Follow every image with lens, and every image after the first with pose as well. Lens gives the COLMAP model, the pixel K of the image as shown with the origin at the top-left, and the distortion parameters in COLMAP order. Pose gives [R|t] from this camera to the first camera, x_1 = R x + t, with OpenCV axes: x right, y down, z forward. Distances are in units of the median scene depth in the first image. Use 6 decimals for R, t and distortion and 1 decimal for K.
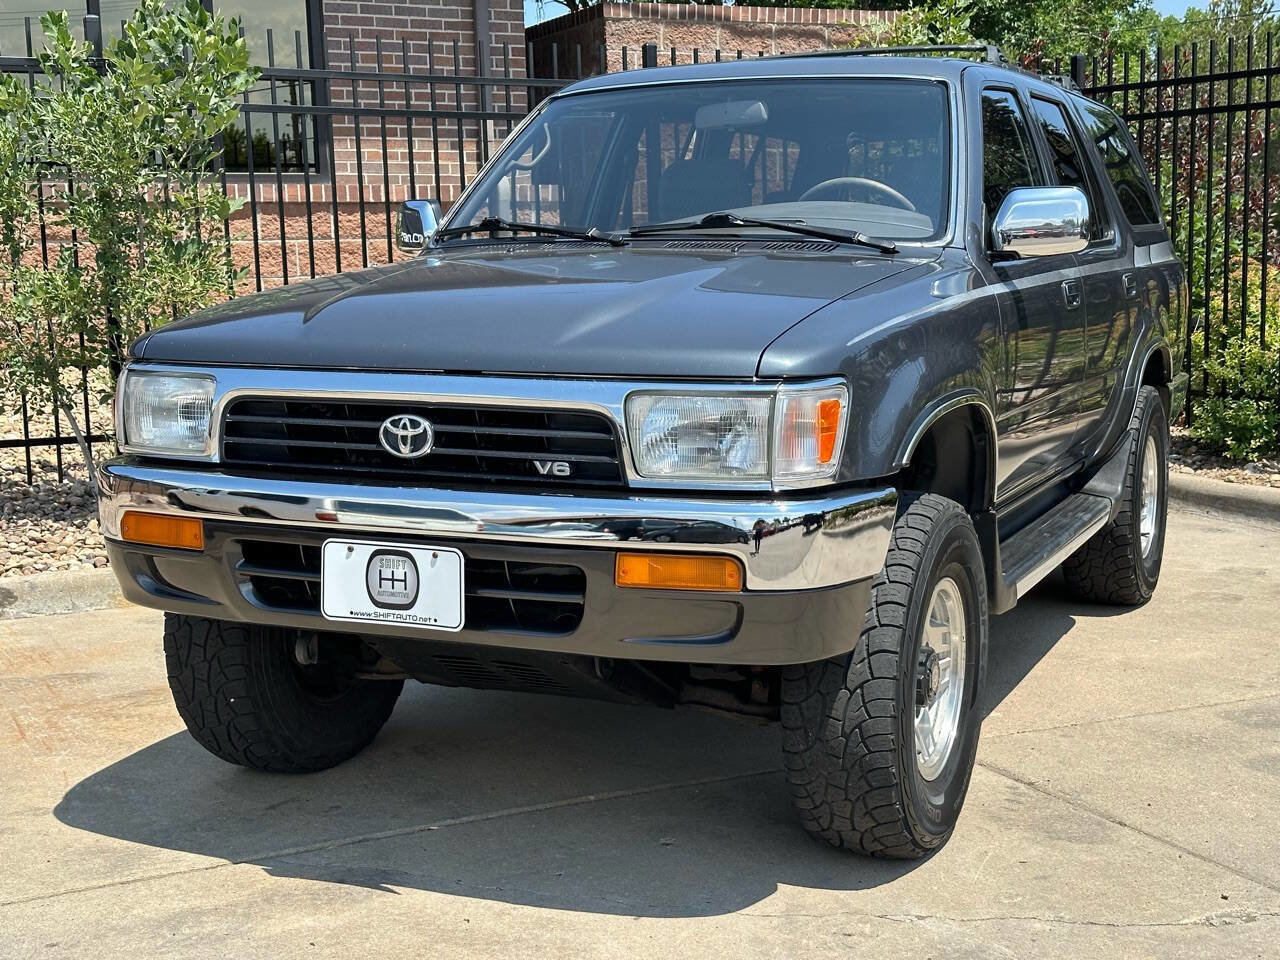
lens RADIAL K [[1782.2, 0, 644.7], [0, 1782.2, 480.4], [0, 0, 1]] dist [0.210508, -0.436830]
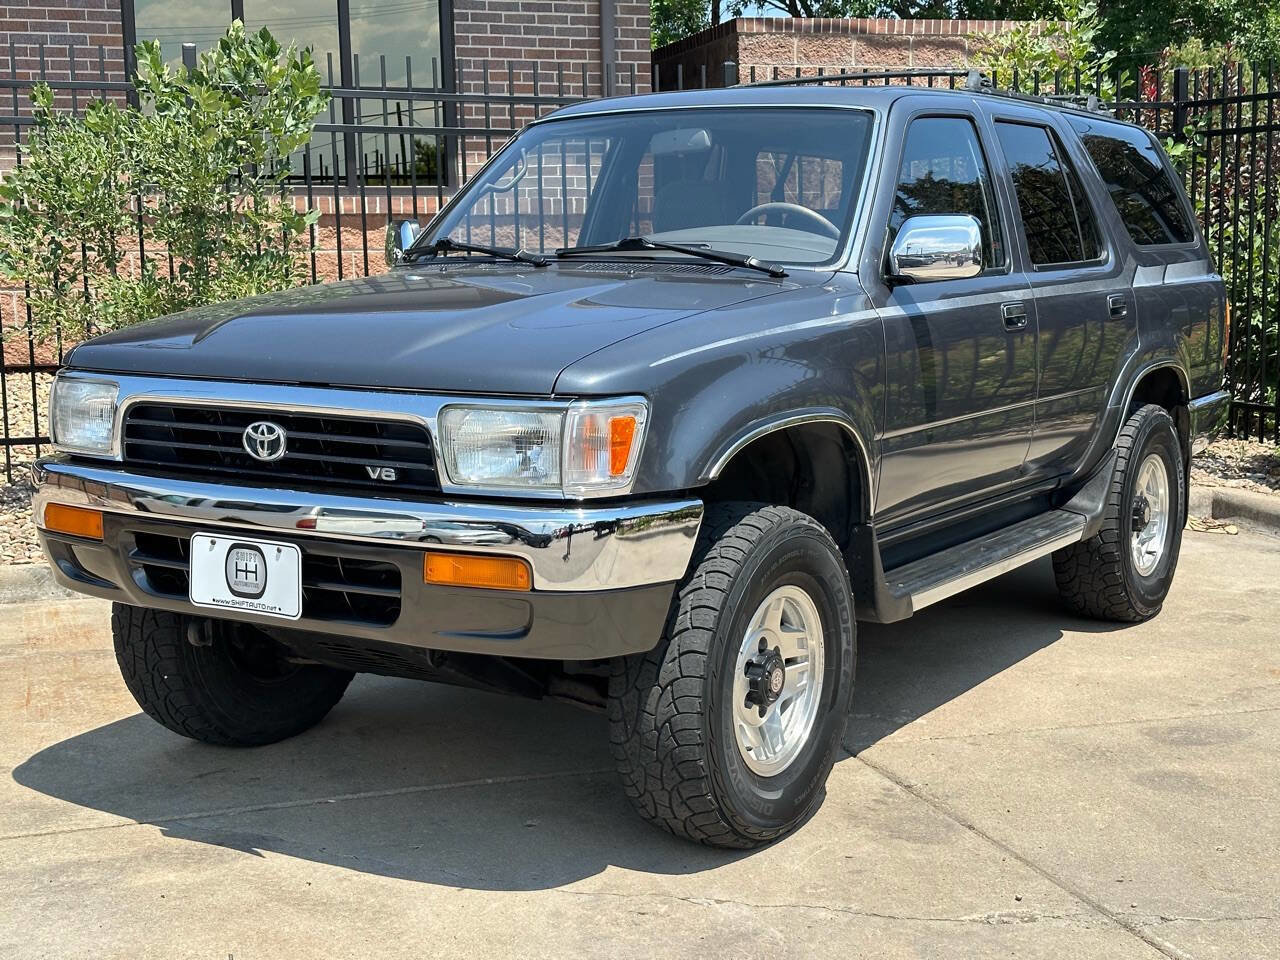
lens RADIAL K [[1782.2, 0, 644.7], [0, 1782.2, 480.4], [0, 0, 1]] dist [0.210508, -0.436830]
pose [[0.989948, 0.024075, -0.139367, 0.236860], [-0.024268, 0.999705, 0.000313, -0.006255], [0.139334, 0.003072, 0.990241, -0.058353]]
